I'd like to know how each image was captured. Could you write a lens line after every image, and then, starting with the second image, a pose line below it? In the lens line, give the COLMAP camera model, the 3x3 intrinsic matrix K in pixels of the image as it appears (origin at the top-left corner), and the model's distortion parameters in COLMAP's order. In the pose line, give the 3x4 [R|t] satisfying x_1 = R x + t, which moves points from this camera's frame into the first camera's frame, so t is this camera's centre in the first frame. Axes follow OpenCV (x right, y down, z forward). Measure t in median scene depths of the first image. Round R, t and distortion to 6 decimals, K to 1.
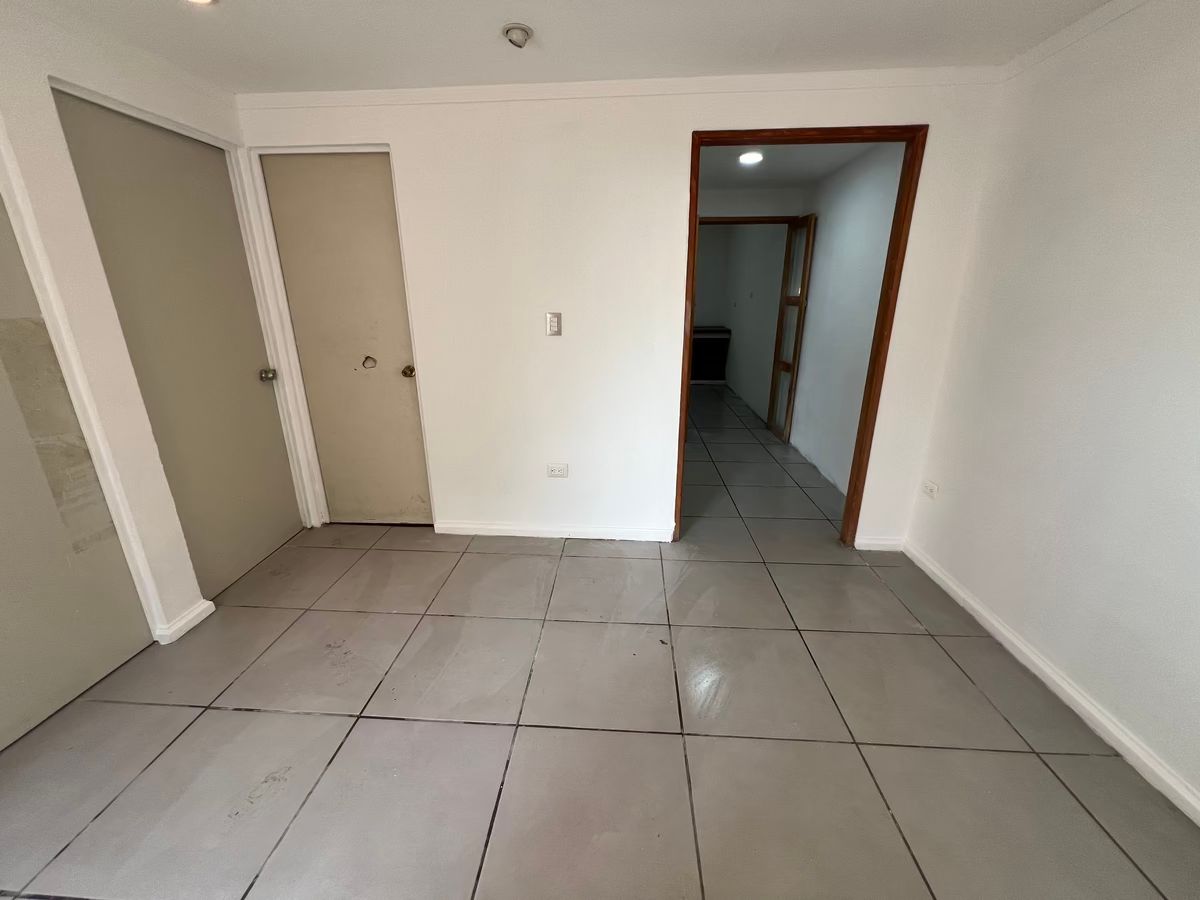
lens RADIAL K [[482.9, 0, 599.7], [0, 482.9, 450.4], [0, 0, 1]] dist [-0.000631, 0.000176]
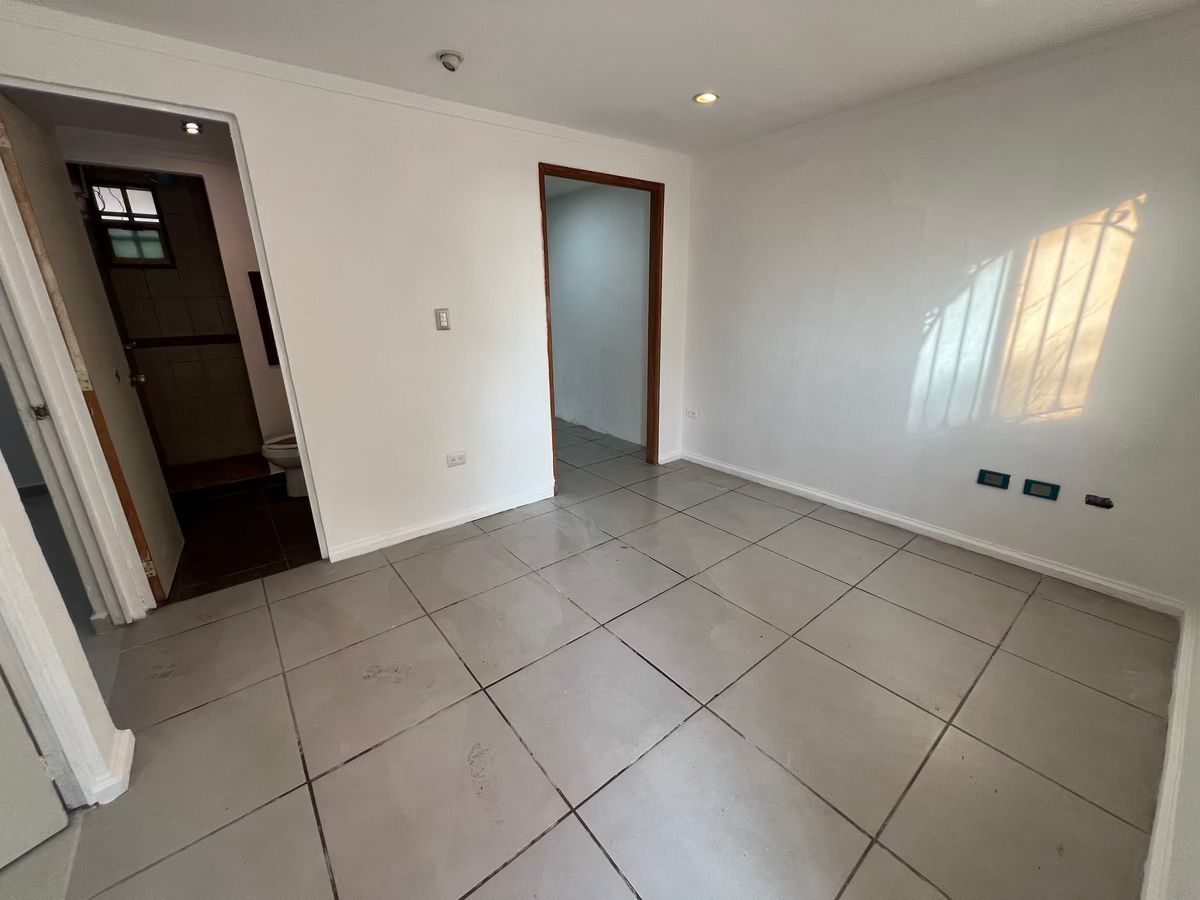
lens RADIAL K [[482.9, 0, 599.8], [0, 482.9, 450.6], [0, 0, 1]] dist [-0.000631, 0.000176]
pose [[0.735703, -0.215538, 0.642094, -0.582613], [0.219277, 0.972753, 0.075289, 0.014164], [-0.640827, 0.085406, 0.762920, -0.005898]]
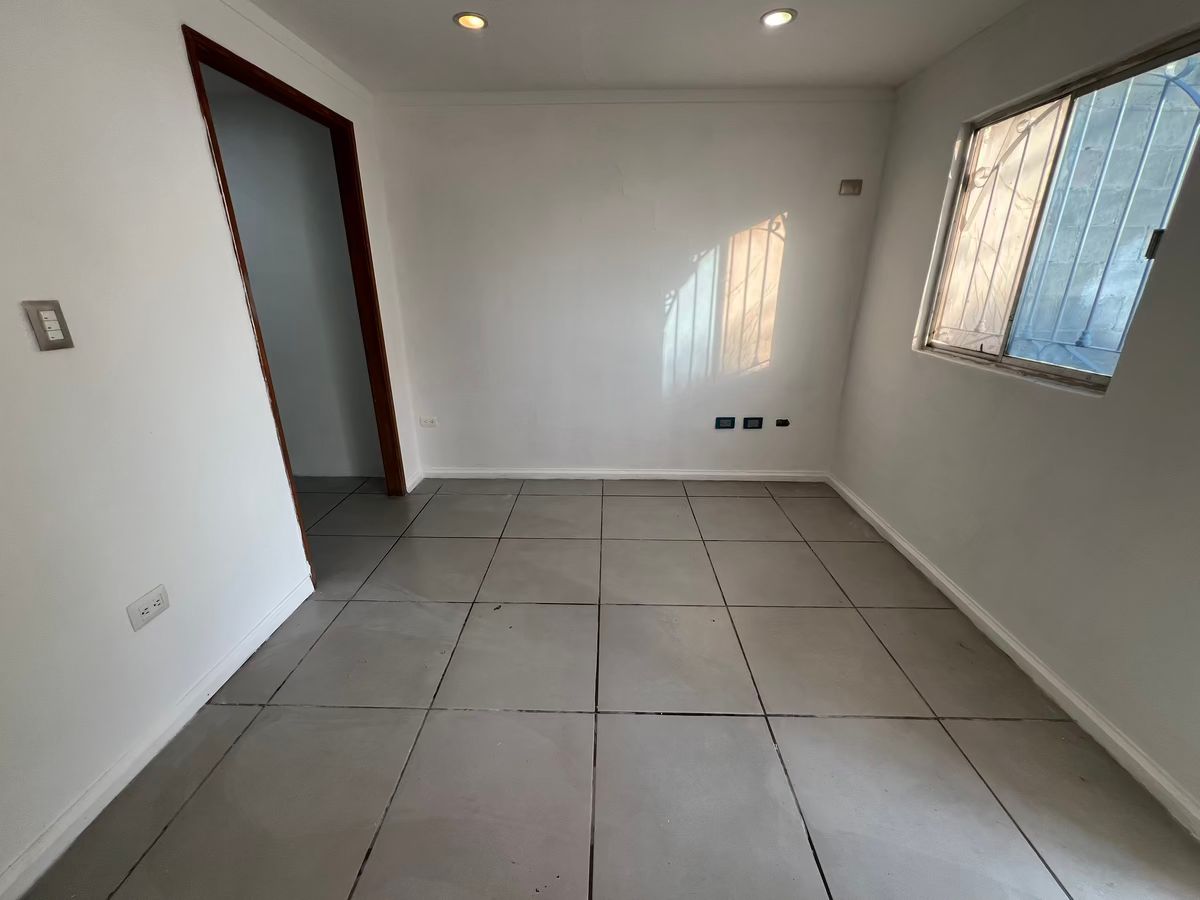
lens RADIAL K [[488.5, 0, 599.4], [0, 488.5, 446.0], [0, 0, 1]] dist [-0.000955, 0.001439]
pose [[-0.045365, -0.330498, 0.942716, -0.600569], [0.302439, 0.894856, 0.328273, -0.153042], [-0.952088, 0.300006, 0.059361, 0.503826]]
